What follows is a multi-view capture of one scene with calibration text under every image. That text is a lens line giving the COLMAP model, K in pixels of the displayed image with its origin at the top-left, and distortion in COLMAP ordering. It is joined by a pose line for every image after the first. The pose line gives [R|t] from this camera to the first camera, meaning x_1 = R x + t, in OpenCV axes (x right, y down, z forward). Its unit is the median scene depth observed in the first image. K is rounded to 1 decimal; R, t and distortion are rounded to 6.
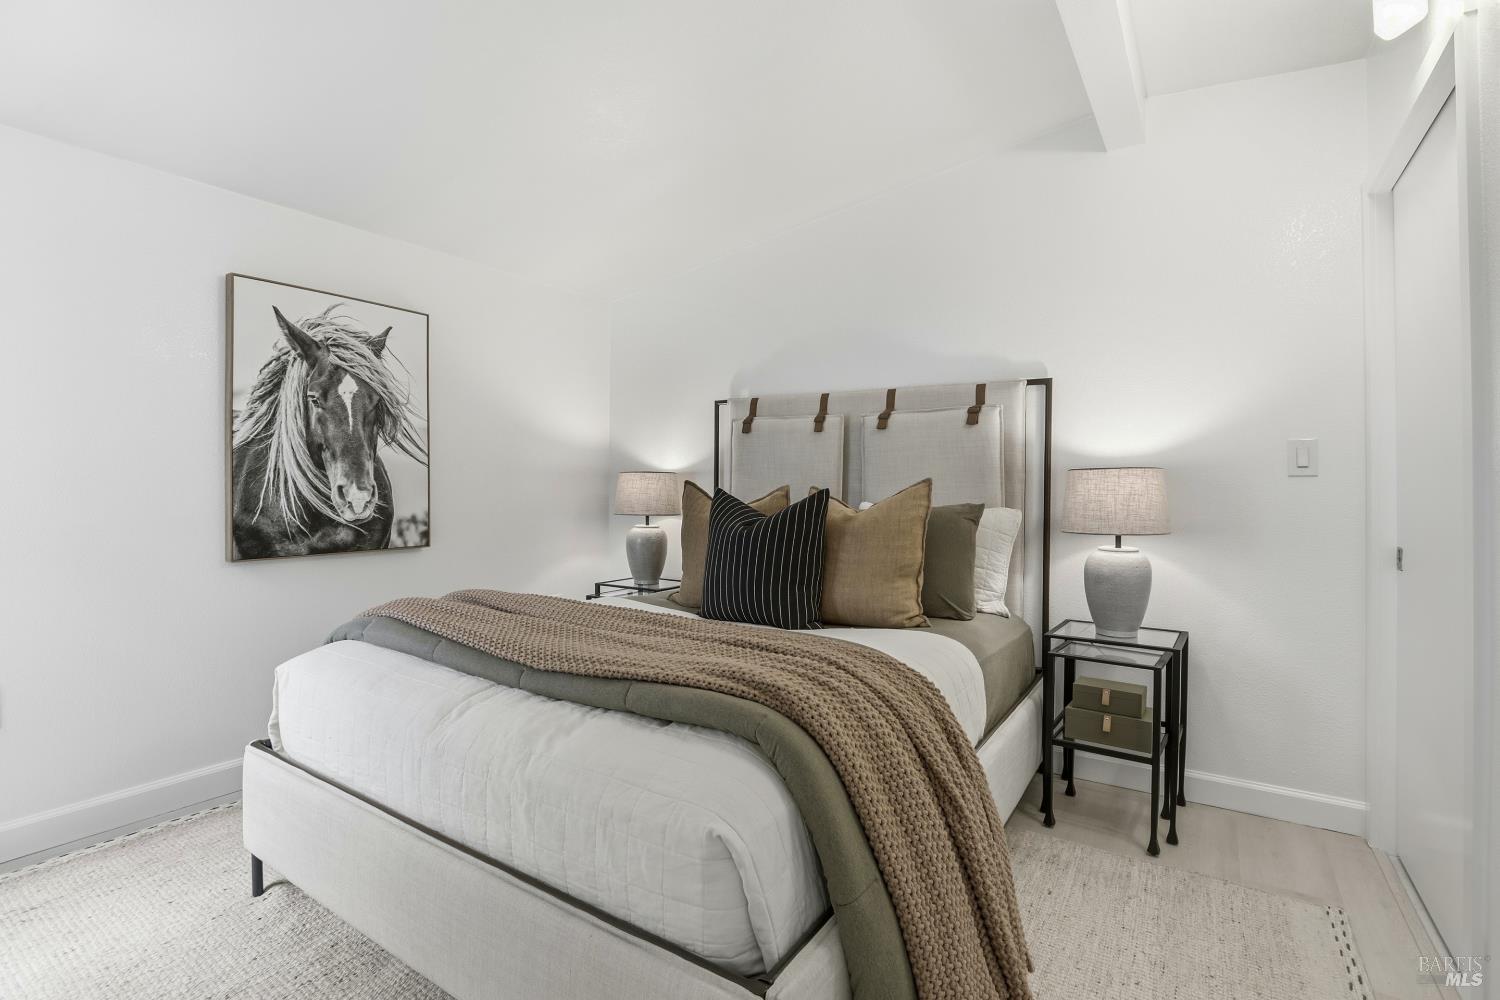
lens RADIAL K [[686.5, 0, 752.5], [0, 686.5, 493.6], [0, 0, 1]] dist [-0.014988, 0.000133]
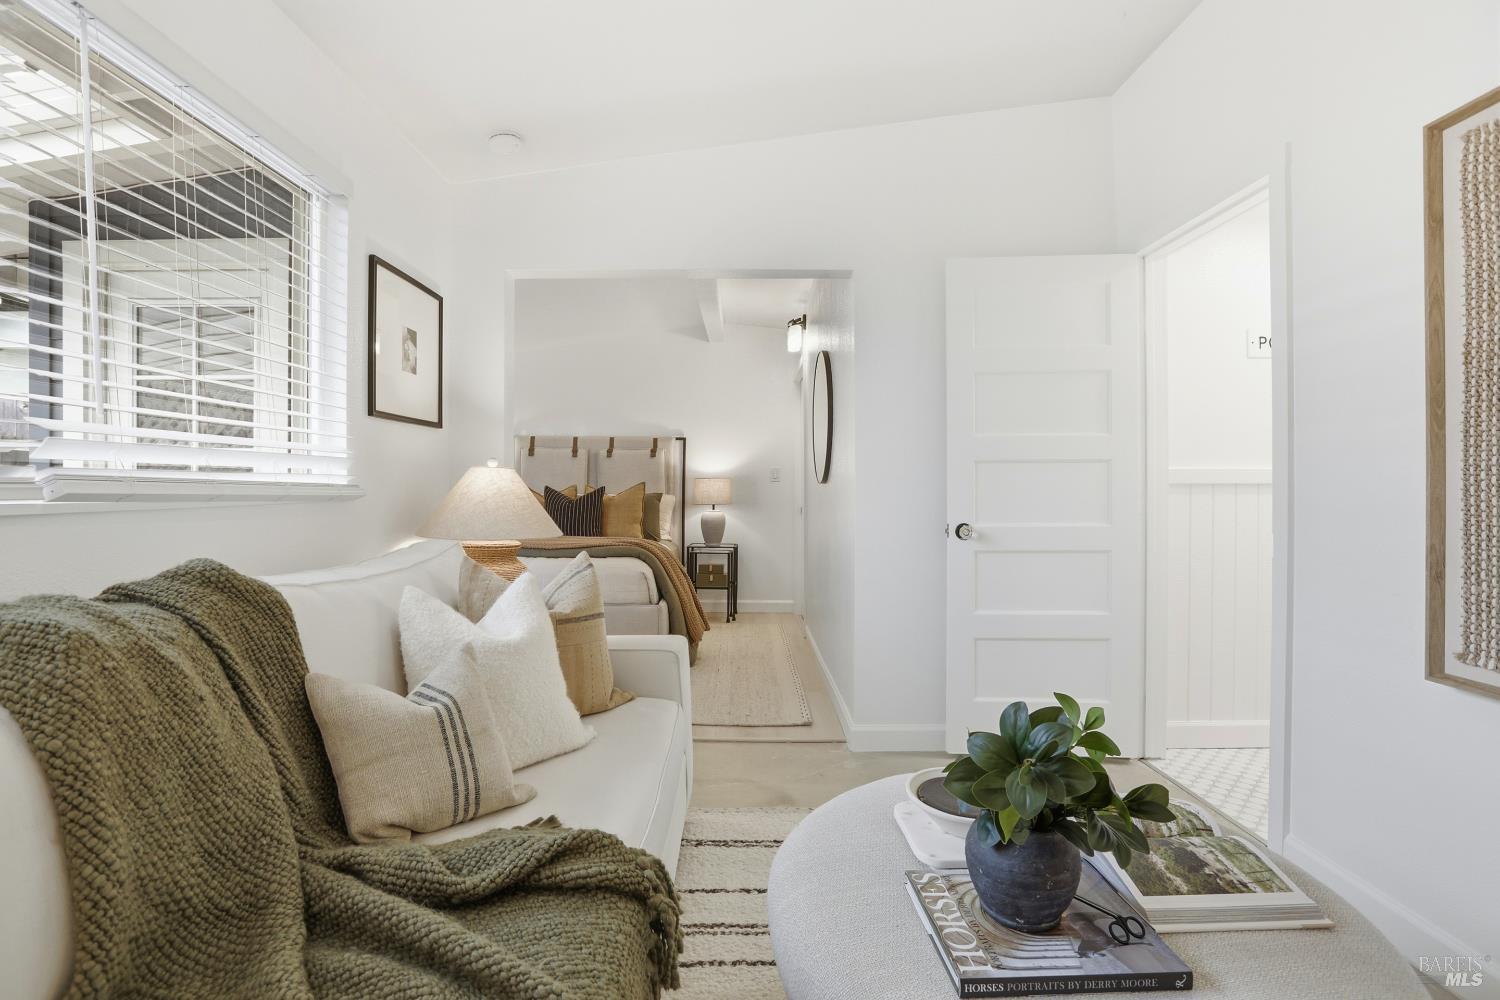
lens RADIAL K [[686.5, 0, 750.3], [0, 686.5, 494.3], [0, 0, 1]] dist [-0.014988, 0.000133]
pose [[0.827034, -0.004108, 0.562137, -0.700569], [0.006342, 0.999978, -0.002024, 0.026050], [-0.562116, 0.005239, 0.827042, -1.054219]]
